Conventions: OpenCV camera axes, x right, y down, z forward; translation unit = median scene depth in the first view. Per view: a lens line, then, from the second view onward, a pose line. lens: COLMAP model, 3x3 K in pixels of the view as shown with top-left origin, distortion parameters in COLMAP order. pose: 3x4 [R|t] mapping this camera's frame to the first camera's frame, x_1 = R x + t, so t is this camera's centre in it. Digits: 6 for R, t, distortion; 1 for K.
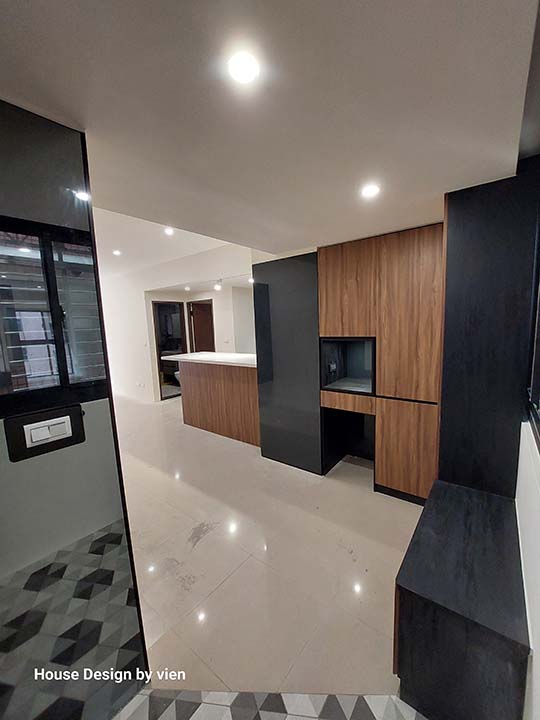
lens RADIAL K [[285.7, 0, 269.7], [0, 285.7, 358.7], [0, 0, 1]] dist [-0.012353, -0.000679]
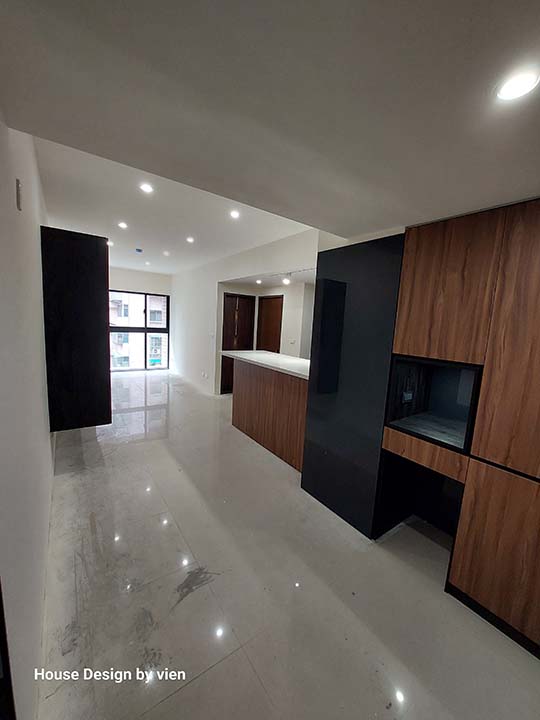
lens RADIAL K [[285.7, 0, 271.7], [0, 285.7, 362.6], [0, 0, 1]] dist [-0.012353, -0.000679]
pose [[0.957318, 0.127806, -0.259243, 0.068174], [-0.123688, 0.991798, 0.032205, -0.037138], [0.261233, 0.001235, 0.965275, 0.217754]]
